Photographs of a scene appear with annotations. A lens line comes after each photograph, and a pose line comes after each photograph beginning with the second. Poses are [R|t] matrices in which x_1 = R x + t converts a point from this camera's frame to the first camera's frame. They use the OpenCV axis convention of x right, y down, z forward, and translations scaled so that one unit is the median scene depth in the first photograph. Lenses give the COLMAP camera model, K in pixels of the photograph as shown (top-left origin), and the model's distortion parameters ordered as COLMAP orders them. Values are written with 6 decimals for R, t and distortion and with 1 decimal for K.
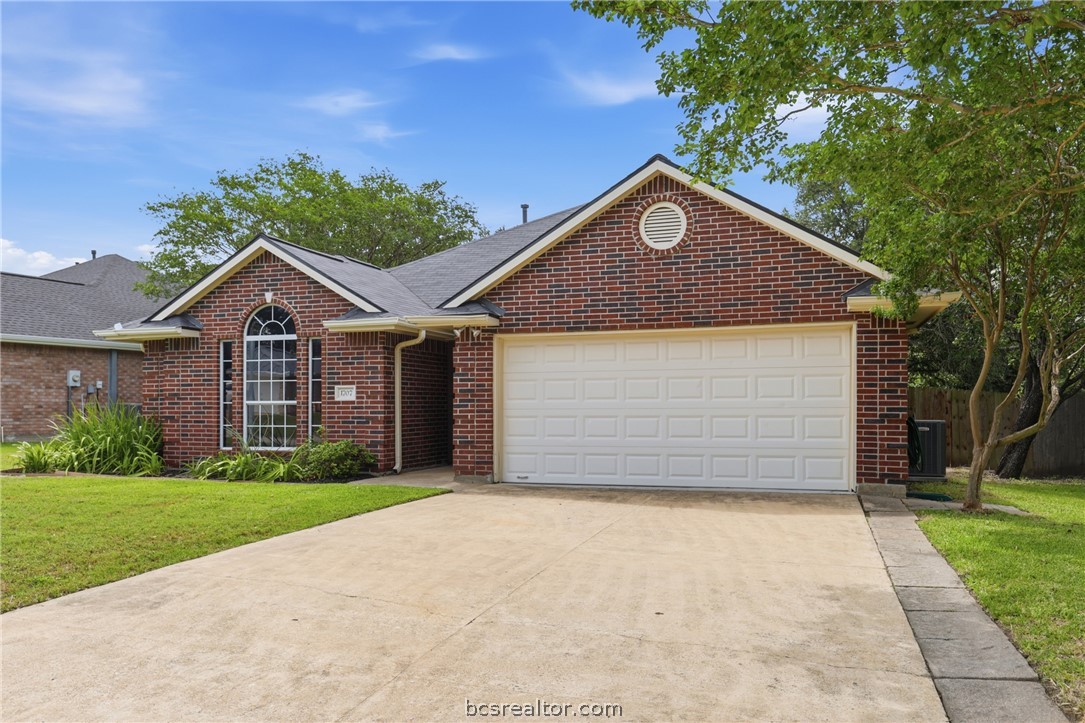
lens RADIAL K [[820.1, 0, 547.0], [0, 820.1, 389.2], [0, 0, 1]] dist [0.002116, 0.004176]
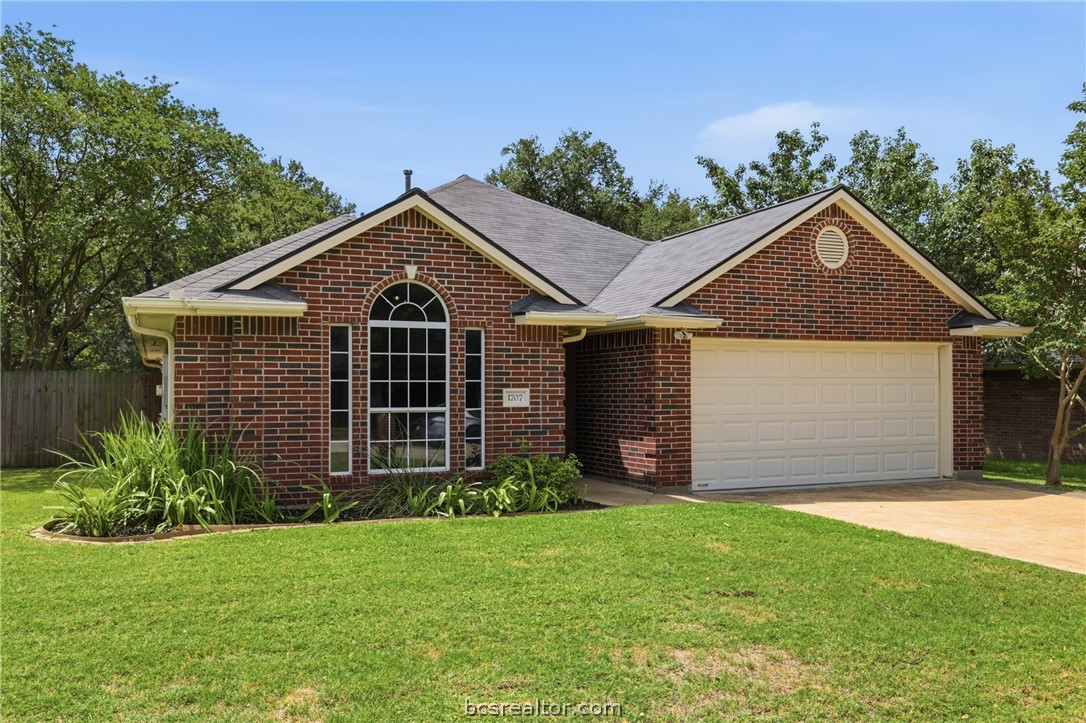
lens RADIAL K [[903.9, 0, 543.0], [0, 903.9, 361.5], [0, 0, 1]] dist [-0.000982, 0.000402]
pose [[0.753660, 0.022235, 0.656888, -0.886812], [-0.015711, 0.999752, -0.015815, -0.019094], [-0.657076, 0.001599, 0.753822, 0.317614]]
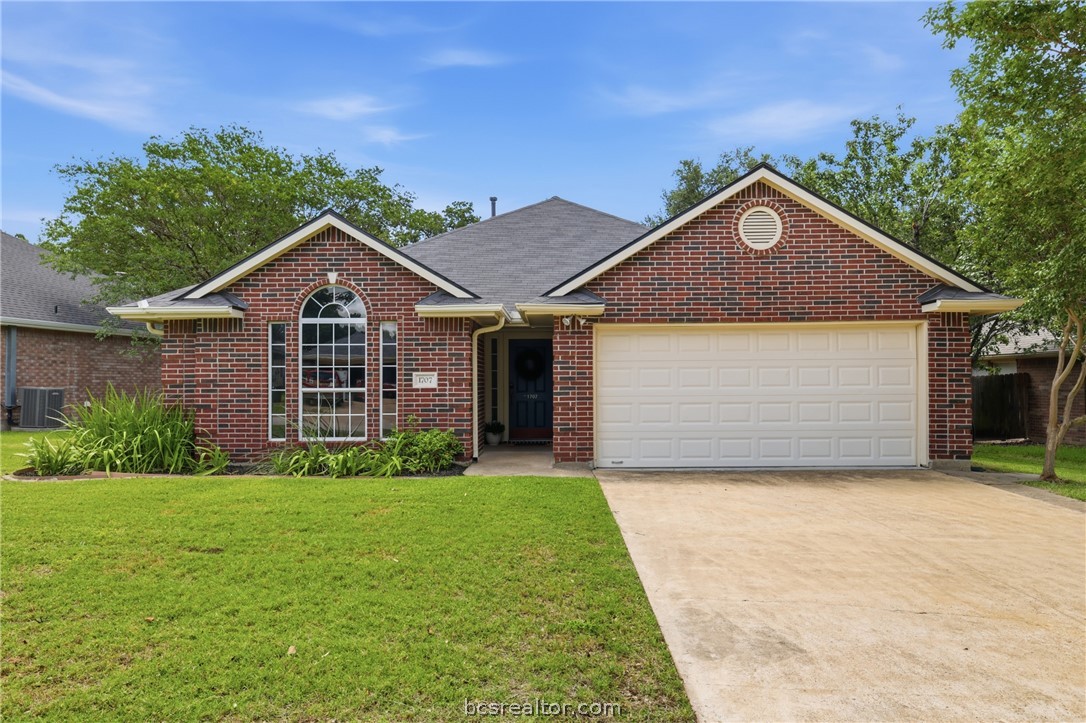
lens RADIAL K [[731.4, 0, 543.0], [0, 731.4, 361.5], [0, 0, 1]] dist [0.001654, 0.000104]
pose [[0.956332, 0.007492, 0.292186, -0.392302], [-0.004644, 0.999935, -0.010442, -0.009425], [-0.292245, 0.008629, 0.956305, 0.144813]]
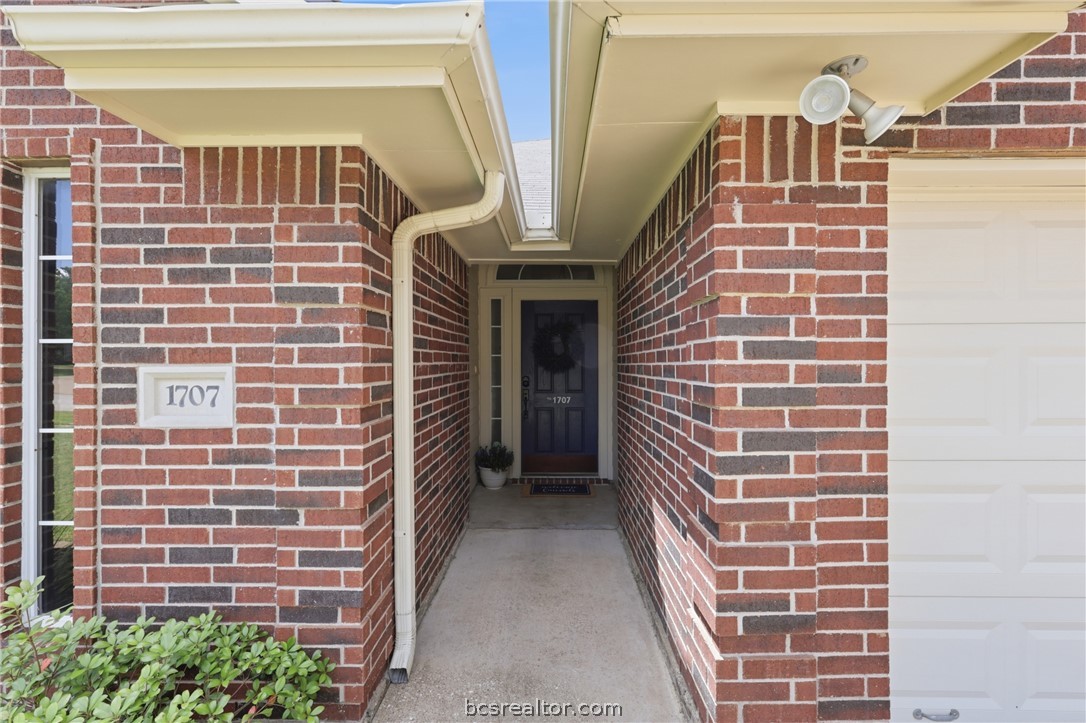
lens RADIAL K [[491.9, 0, 543.0], [0, 491.9, 361.5], [0, 0, 1]] dist [0.007969, -0.000076]
pose [[0.958027, 0.001494, 0.286673, -0.200231], [-0.007431, 0.999780, 0.019626, -0.010073], [-0.286581, -0.020932, 0.957827, 0.890759]]
